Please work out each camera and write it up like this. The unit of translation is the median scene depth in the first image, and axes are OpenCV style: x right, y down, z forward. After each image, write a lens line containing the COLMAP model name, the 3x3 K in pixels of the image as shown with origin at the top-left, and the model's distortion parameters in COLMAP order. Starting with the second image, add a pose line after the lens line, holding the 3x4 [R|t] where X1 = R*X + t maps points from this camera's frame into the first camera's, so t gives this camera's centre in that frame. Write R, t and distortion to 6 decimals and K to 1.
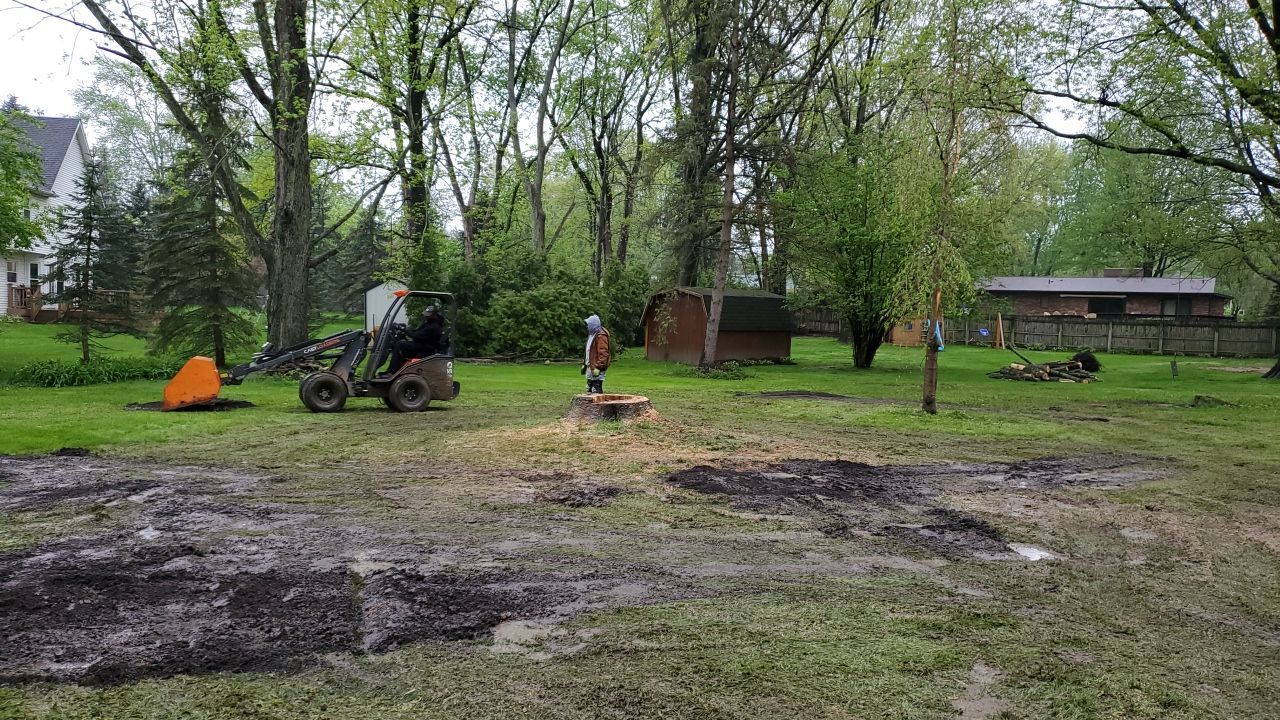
lens RADIAL K [[986.5, 0, 629.5], [0, 986.5, 385.9], [0, 0, 1]] dist [0.042852, -0.074579]
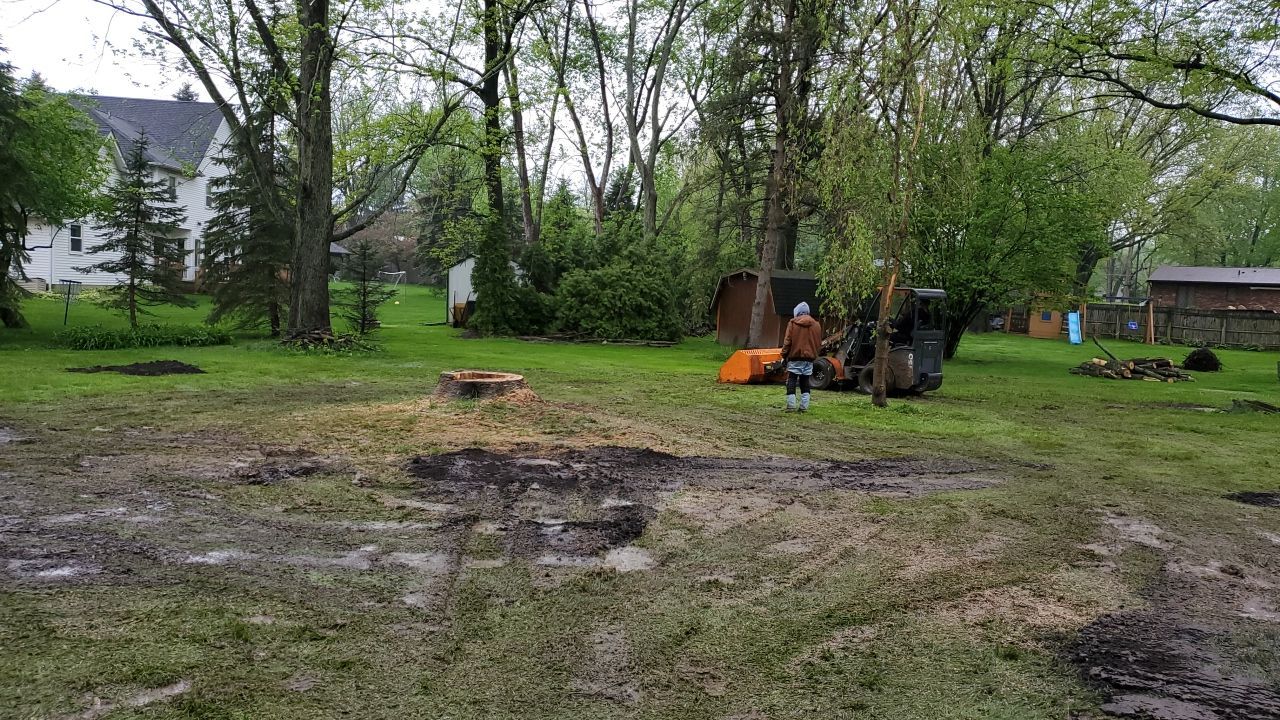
lens RADIAL K [[983.4, 0, 655.4], [0, 983.4, 373.7], [0, 0, 1]] dist [0.111814, -0.251320]
pose [[0.984980, 0.034580, -0.169168, 0.131977], [-0.034022, 0.999402, 0.006197, -0.000450], [0.169281, -0.000348, 0.985568, 0.032278]]
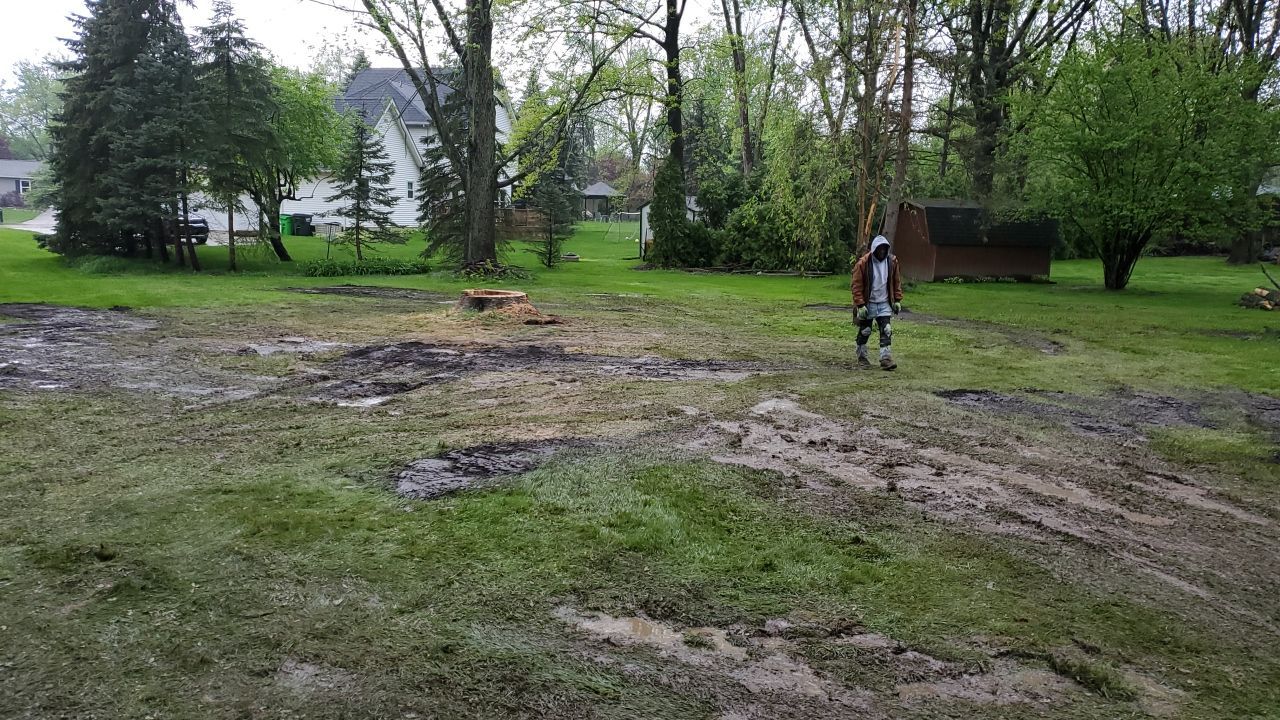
lens RADIAL K [[985.6, 0, 625.8], [0, 985.6, 344.4], [0, 0, 1]] dist [0.045827, -0.072128]
pose [[0.869777, 0.062734, -0.489442, 0.306286], [-0.041652, 0.997679, 0.053859, 0.001691], [0.491685, -0.026460, 0.870371, 0.006175]]
